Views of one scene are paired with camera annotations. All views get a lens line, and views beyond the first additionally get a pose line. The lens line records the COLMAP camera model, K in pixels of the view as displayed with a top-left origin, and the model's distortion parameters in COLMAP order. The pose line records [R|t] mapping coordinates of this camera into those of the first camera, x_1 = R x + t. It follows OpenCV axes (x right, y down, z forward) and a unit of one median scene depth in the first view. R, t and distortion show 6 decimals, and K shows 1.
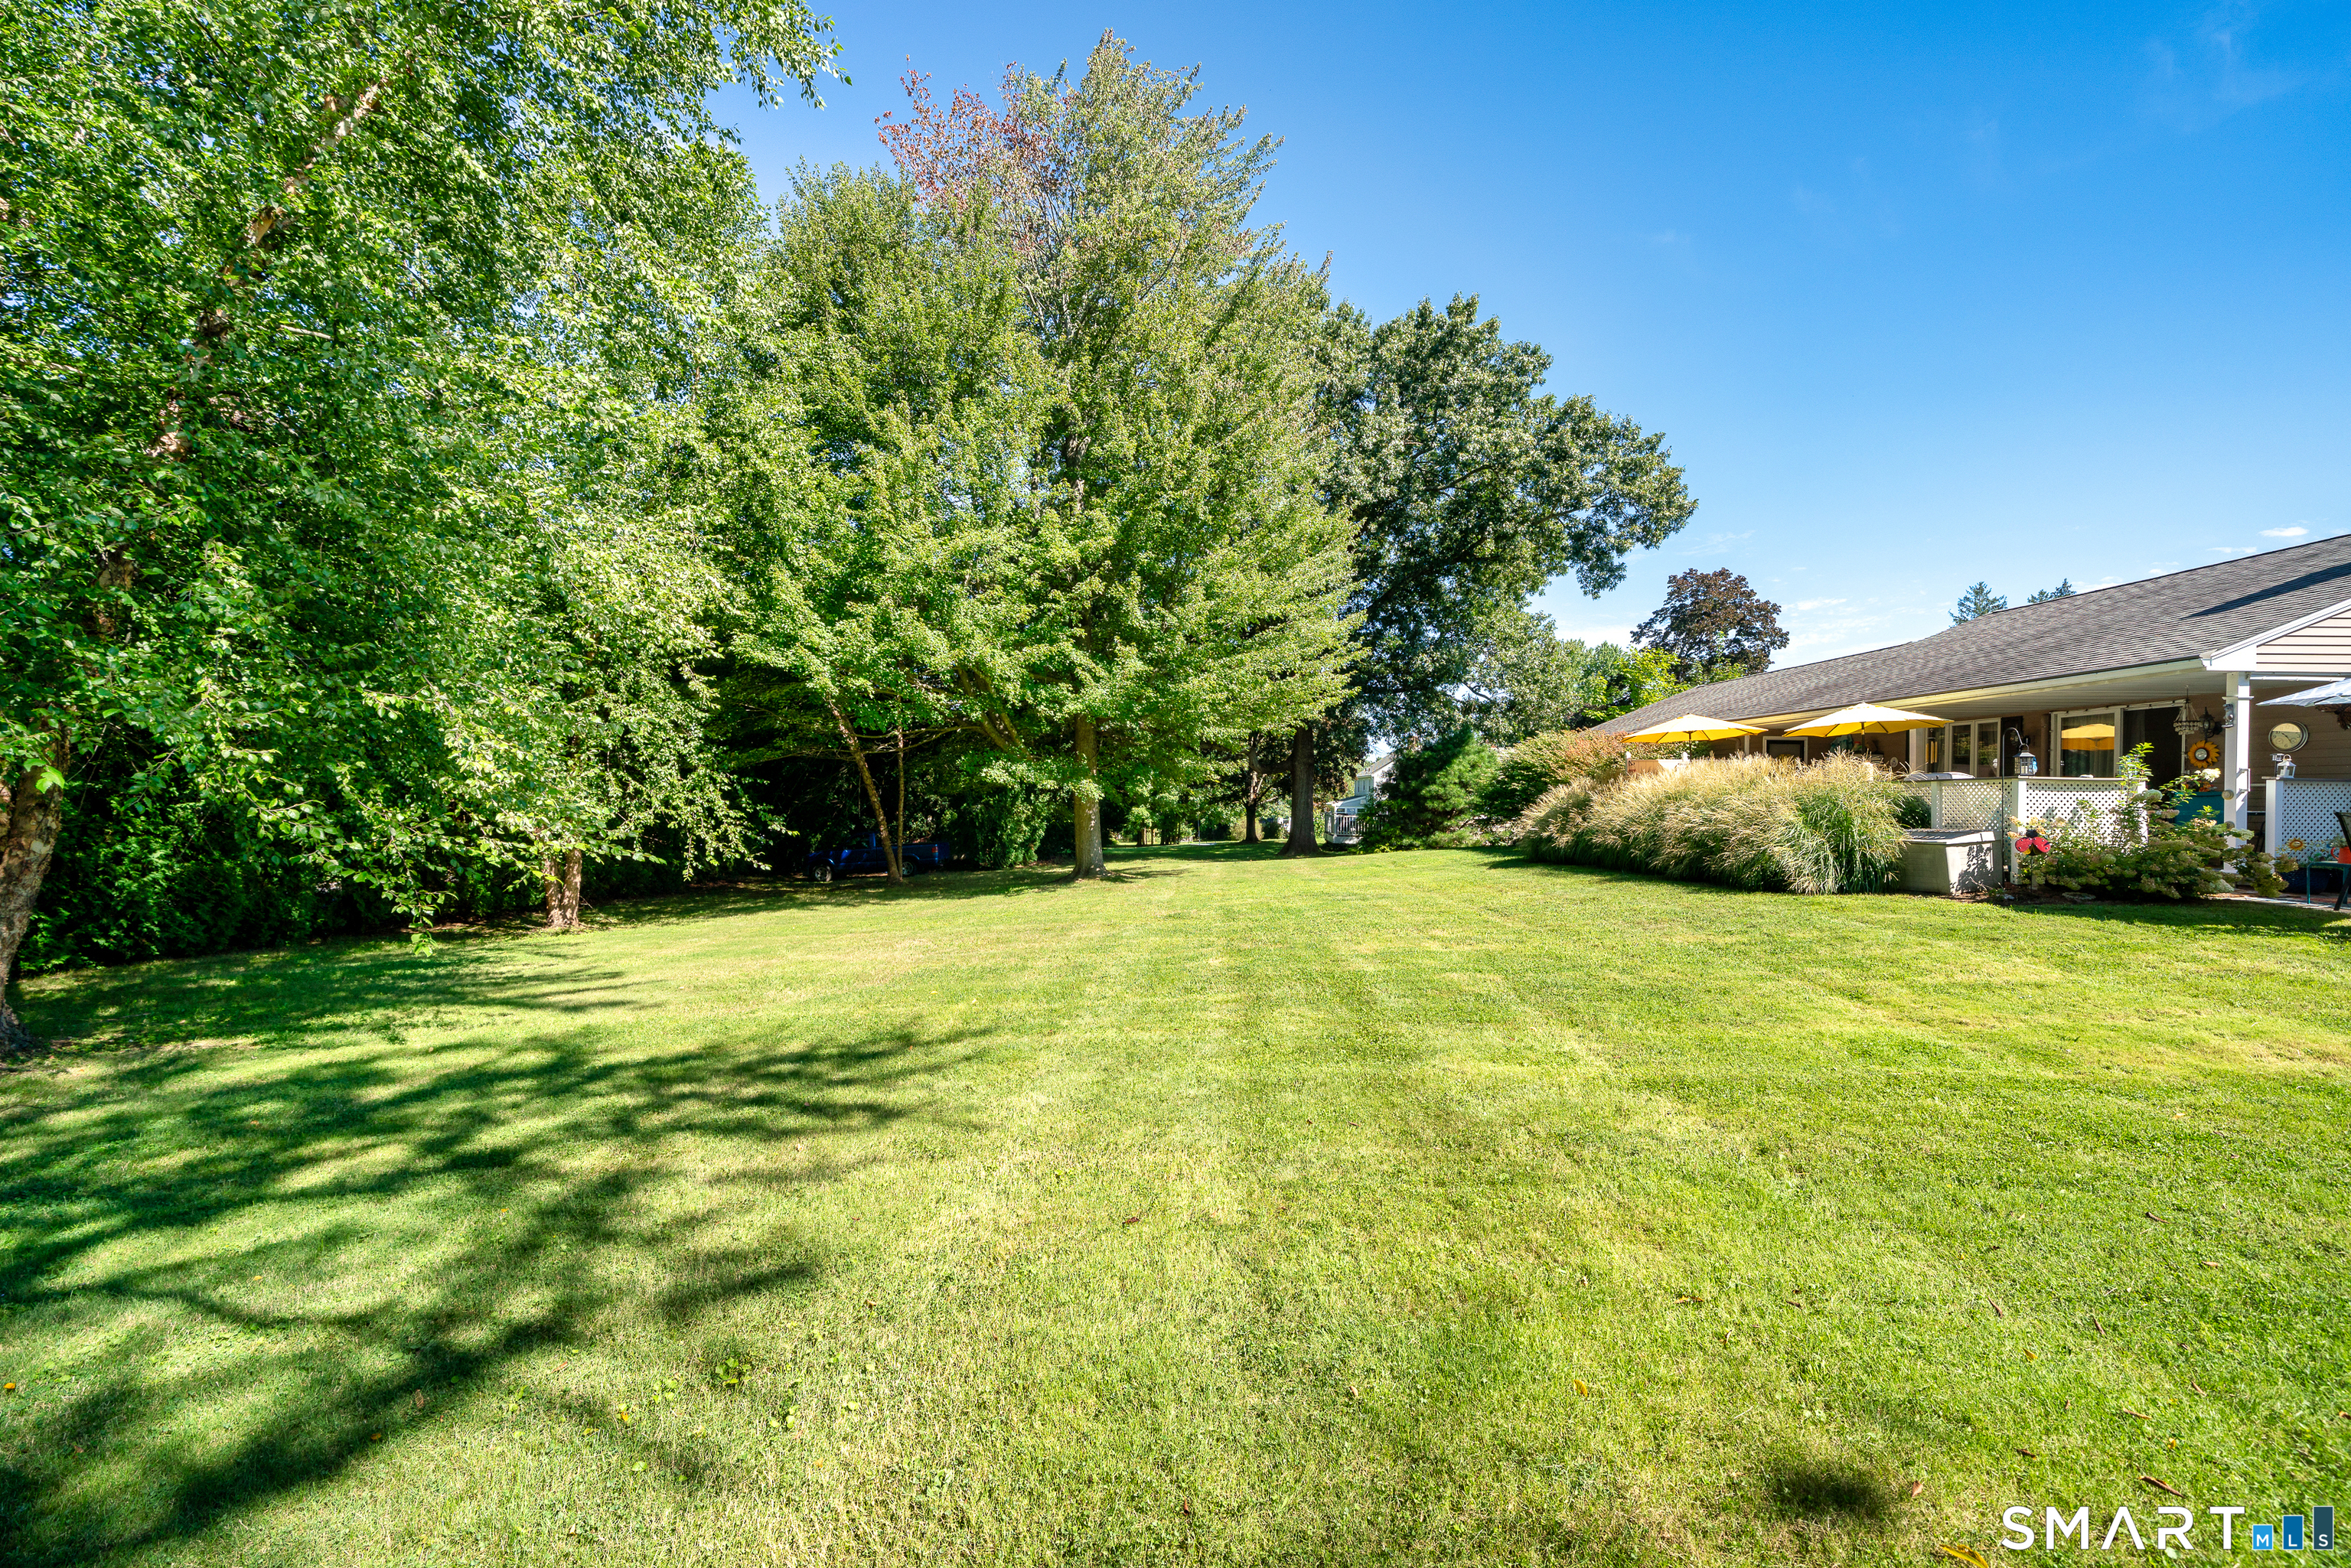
lens RADIAL K [[931.2, 0, 1166.7], [0, 931.2, 790.7], [0, 0, 1]] dist [-0.014815, 0.000023]
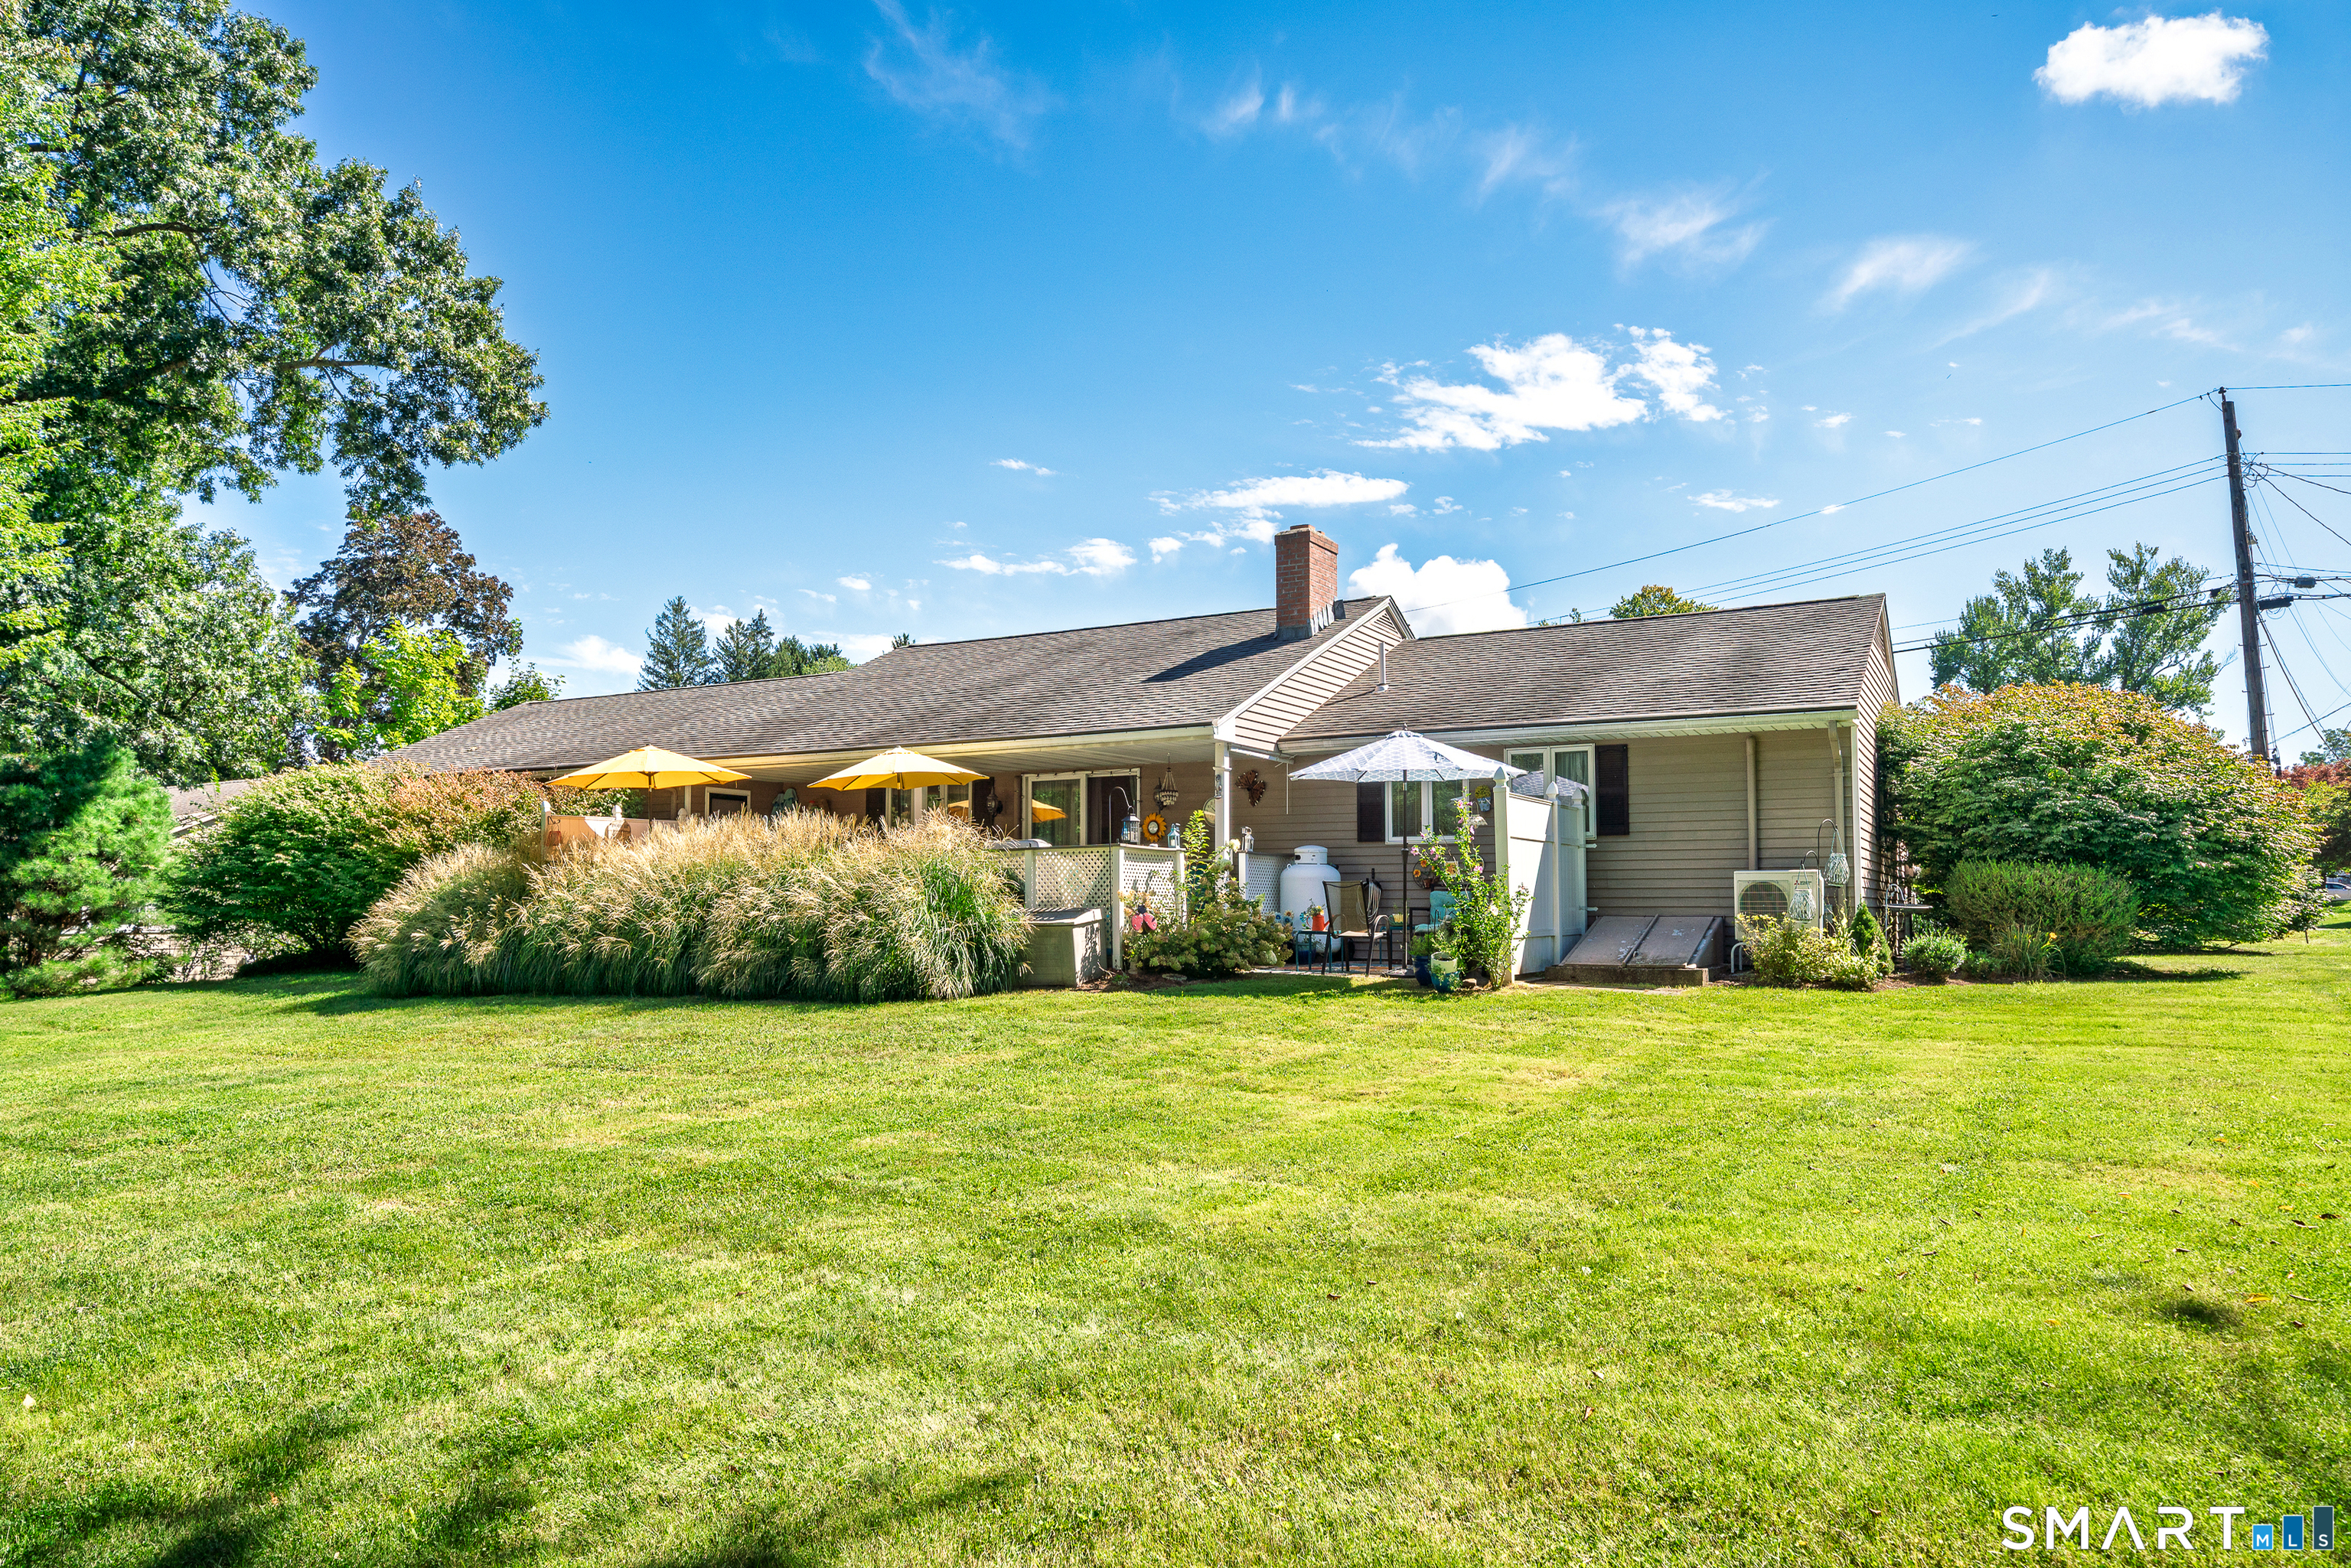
lens RADIAL K [[1693.9, 0, 1175.5], [0, 1693.9, 784.0], [0, 0, 1]] dist [-0.001627, -0.000886]
pose [[0.427620, 0.055134, 0.902276, -0.264415], [0.006573, 0.997922, -0.064094, 0.016628], [-0.903935, 0.033339, 0.426369, 0.147107]]
